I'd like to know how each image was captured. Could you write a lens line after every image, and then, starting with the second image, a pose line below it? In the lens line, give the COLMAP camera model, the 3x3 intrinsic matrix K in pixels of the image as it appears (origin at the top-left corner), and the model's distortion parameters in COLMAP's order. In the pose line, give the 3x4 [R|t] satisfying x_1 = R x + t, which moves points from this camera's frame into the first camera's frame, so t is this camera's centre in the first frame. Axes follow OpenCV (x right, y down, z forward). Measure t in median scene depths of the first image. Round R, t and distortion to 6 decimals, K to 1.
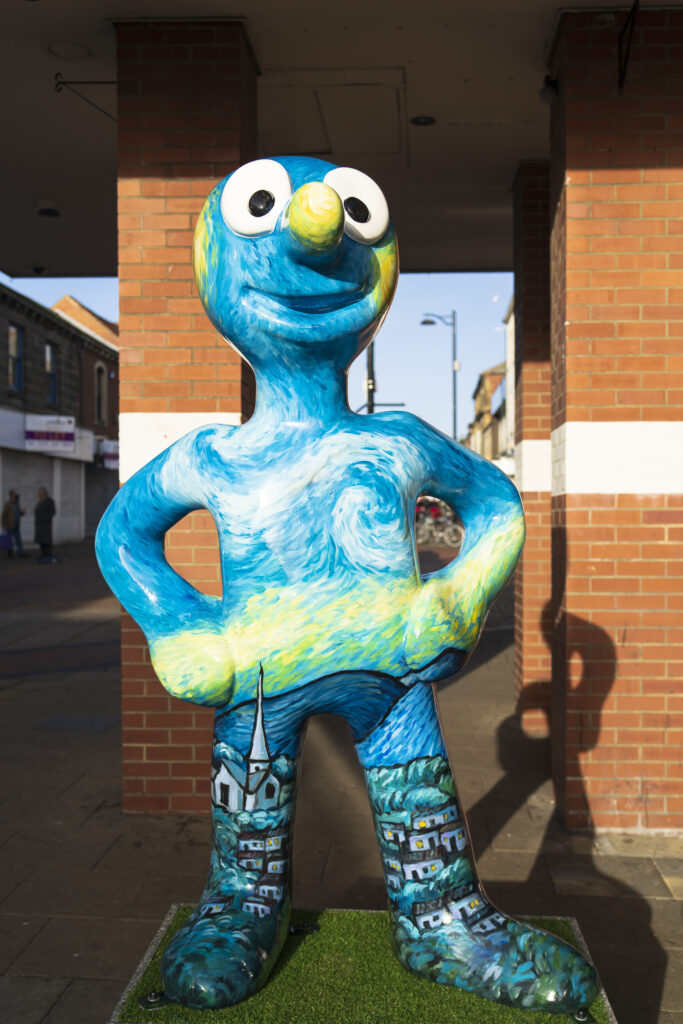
lens RADIAL K [[1035.0, 0, 341.8], [0, 1035.0, 415.2], [0, 0, 1]] dist [0.001381, 0.006543]
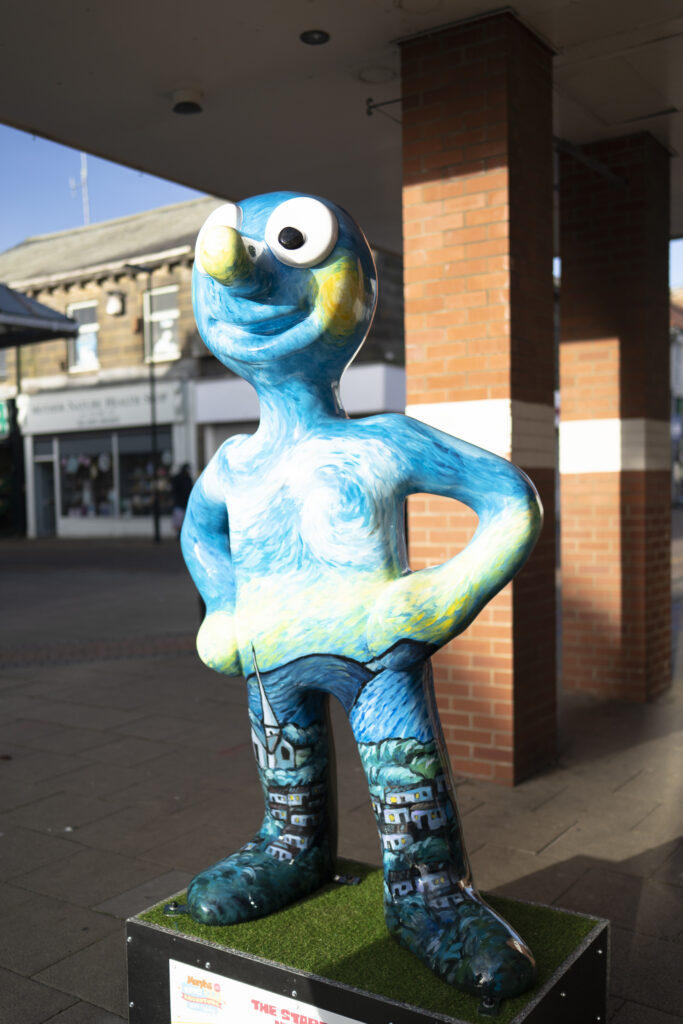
lens RADIAL K [[1016.0, 0, 341.5], [0, 1016.0, 429.9], [0, 0, 1]] dist [0.002430, -0.002526]
pose [[0.860338, -0.047282, -0.507526, 0.583344], [0.069240, 0.997300, 0.024463, -0.017792], [0.505000, -0.056188, 0.861289, 0.084546]]
